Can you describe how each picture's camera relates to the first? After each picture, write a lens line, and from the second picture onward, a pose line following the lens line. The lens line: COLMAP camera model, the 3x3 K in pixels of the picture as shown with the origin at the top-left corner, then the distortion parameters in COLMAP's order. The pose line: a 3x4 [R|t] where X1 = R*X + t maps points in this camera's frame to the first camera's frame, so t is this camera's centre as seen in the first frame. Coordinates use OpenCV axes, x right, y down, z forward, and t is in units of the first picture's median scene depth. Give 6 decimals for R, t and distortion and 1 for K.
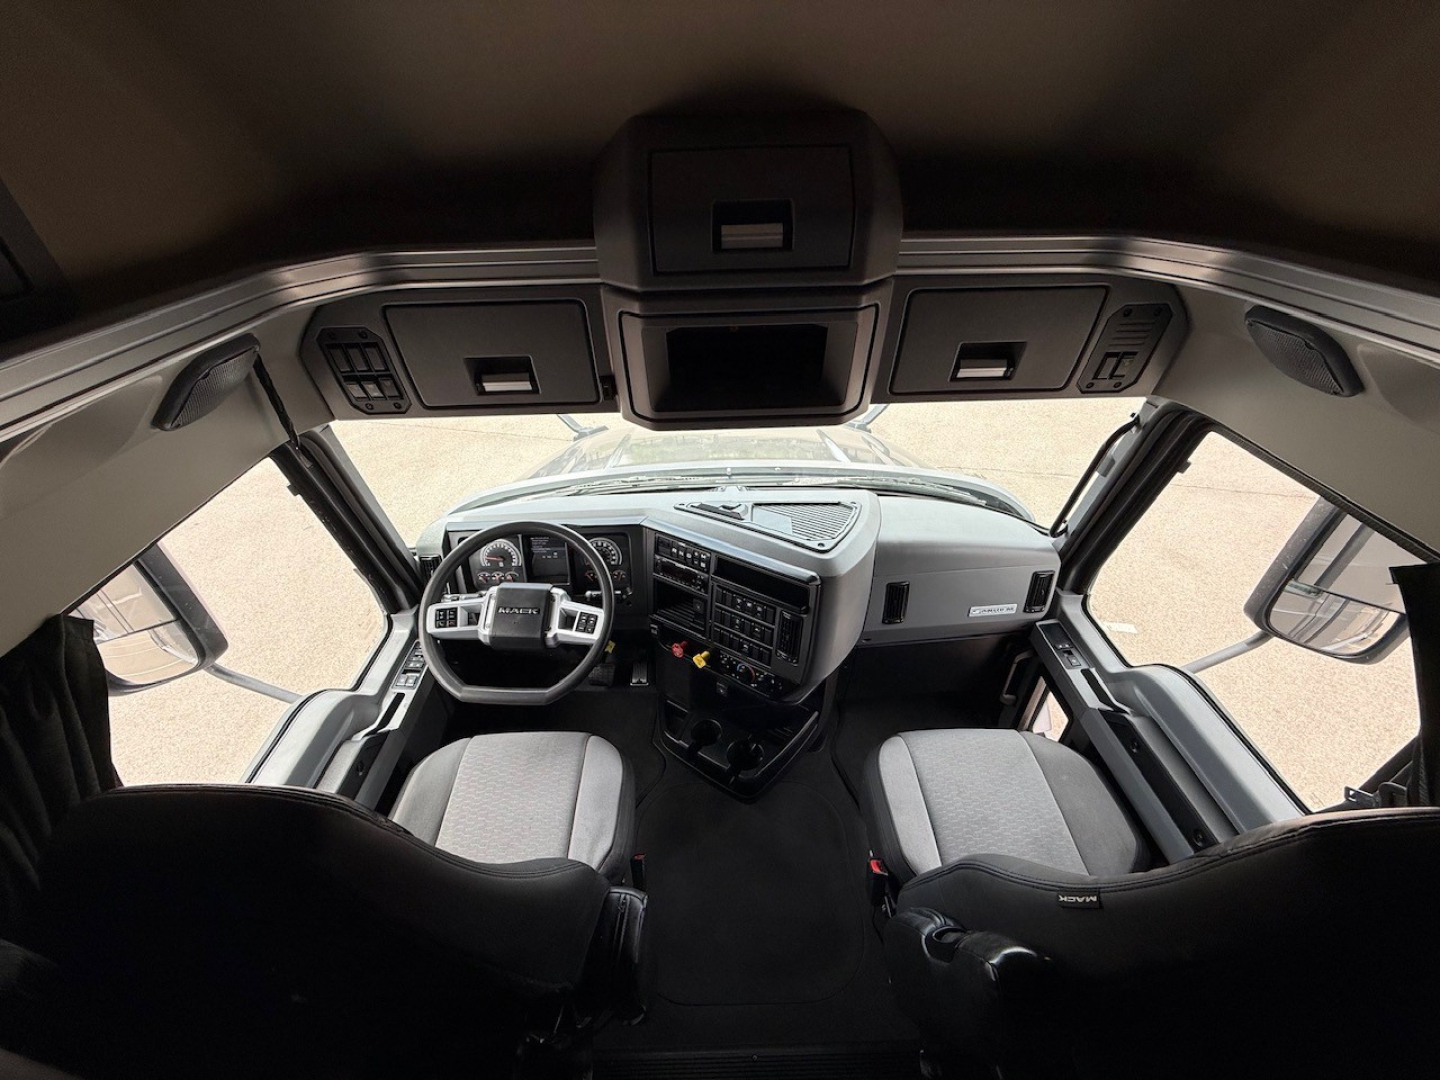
lens RADIAL K [[579.8, 0, 720.0], [0, 579.8, 540.0], [0, 0, 1]] dist [0.001480, 0.000198]
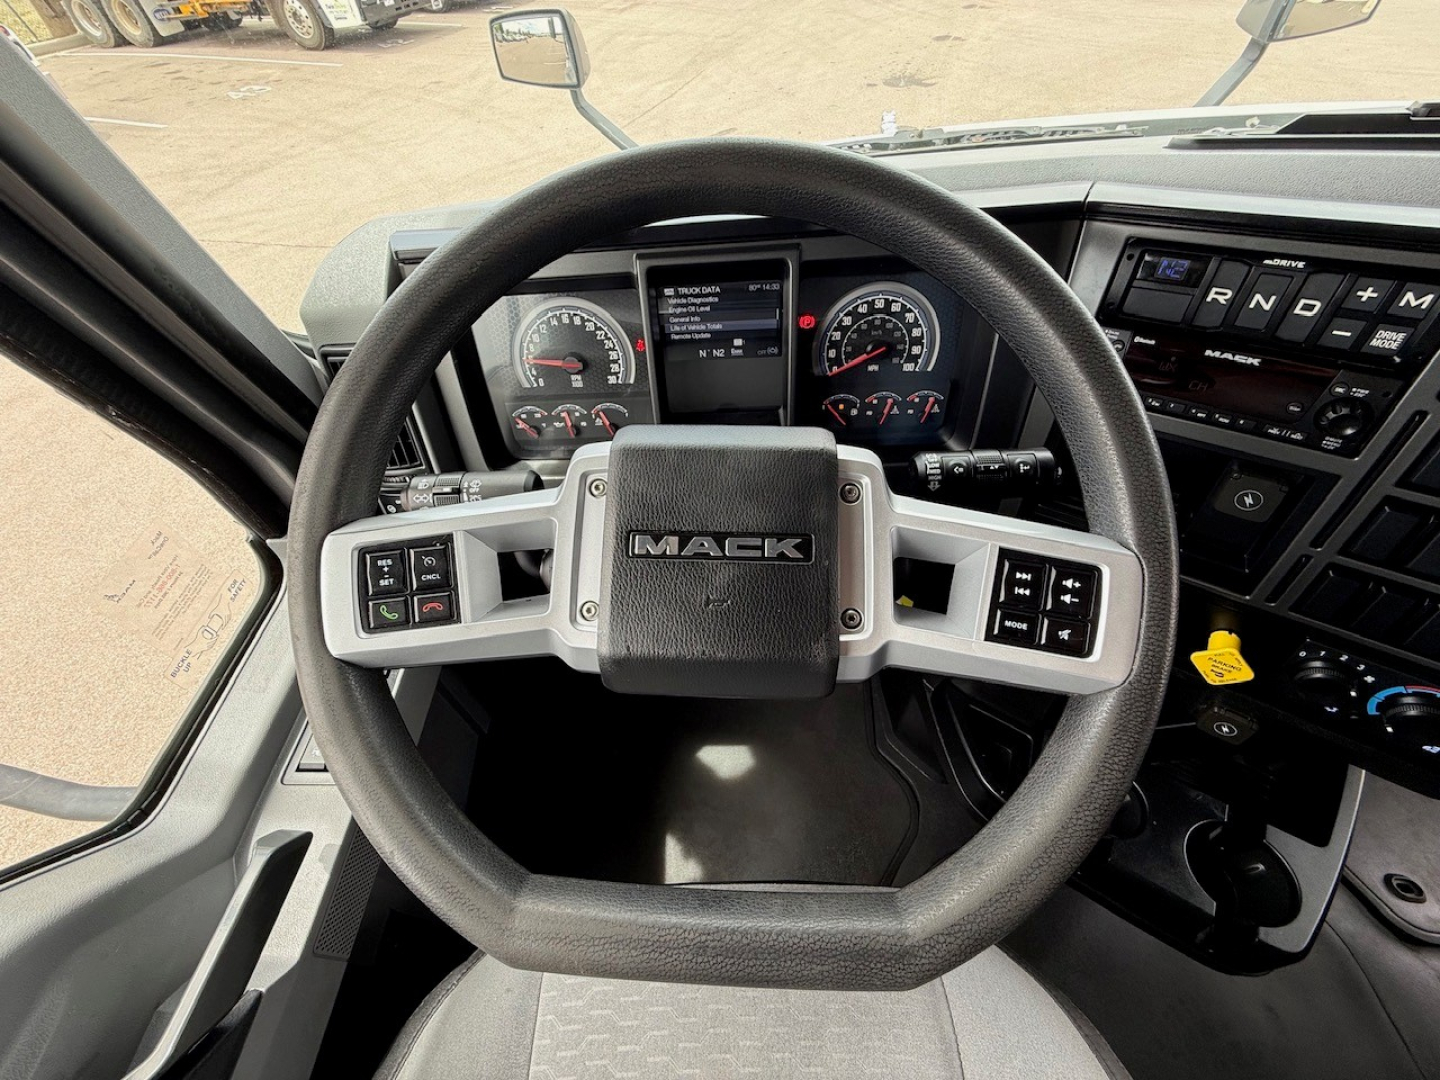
lens RADIAL K [[579.8, 0, 720.0], [0, 579.8, 540.0], [0, 0, 1]] dist [0.001480, 0.000198]
pose [[0.999105, -0.016466, -0.038970, -0.334459], [0.025123, 0.972065, 0.233362, 0.065780], [0.034039, -0.234132, 0.971609, 0.772770]]
